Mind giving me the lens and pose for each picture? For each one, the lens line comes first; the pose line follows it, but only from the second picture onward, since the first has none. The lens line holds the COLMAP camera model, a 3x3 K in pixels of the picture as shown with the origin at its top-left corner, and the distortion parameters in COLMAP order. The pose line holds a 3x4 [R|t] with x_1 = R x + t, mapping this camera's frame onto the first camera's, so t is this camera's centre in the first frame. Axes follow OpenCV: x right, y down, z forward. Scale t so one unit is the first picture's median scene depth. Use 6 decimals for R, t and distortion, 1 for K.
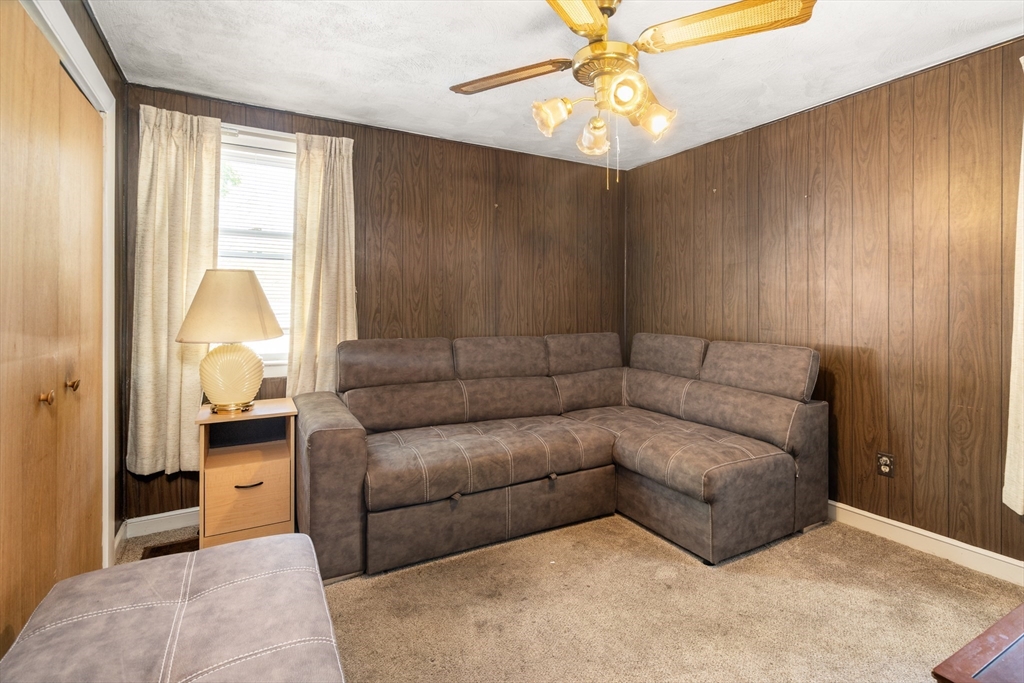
lens RADIAL K [[479.8, 0, 525.3], [0, 479.8, 306.1], [0, 0, 1]] dist [0.000082, 0.000594]
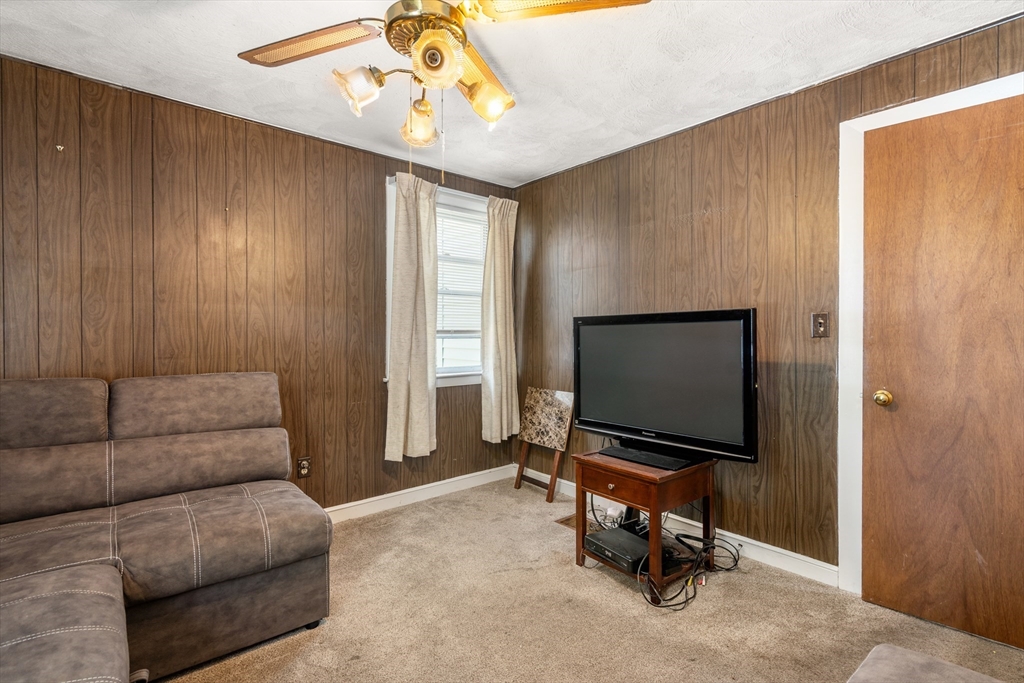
lens RADIAL K [[479.8, 0, 517.3], [0, 479.8, 337.5], [0, 0, 1]] dist [0.000082, 0.000594]
pose [[-0.164639, -0.008553, 0.986317, -0.432757], [-0.002088, 0.999963, 0.008323, 0.007657], [-0.986352, -0.000689, -0.164651, 0.638478]]
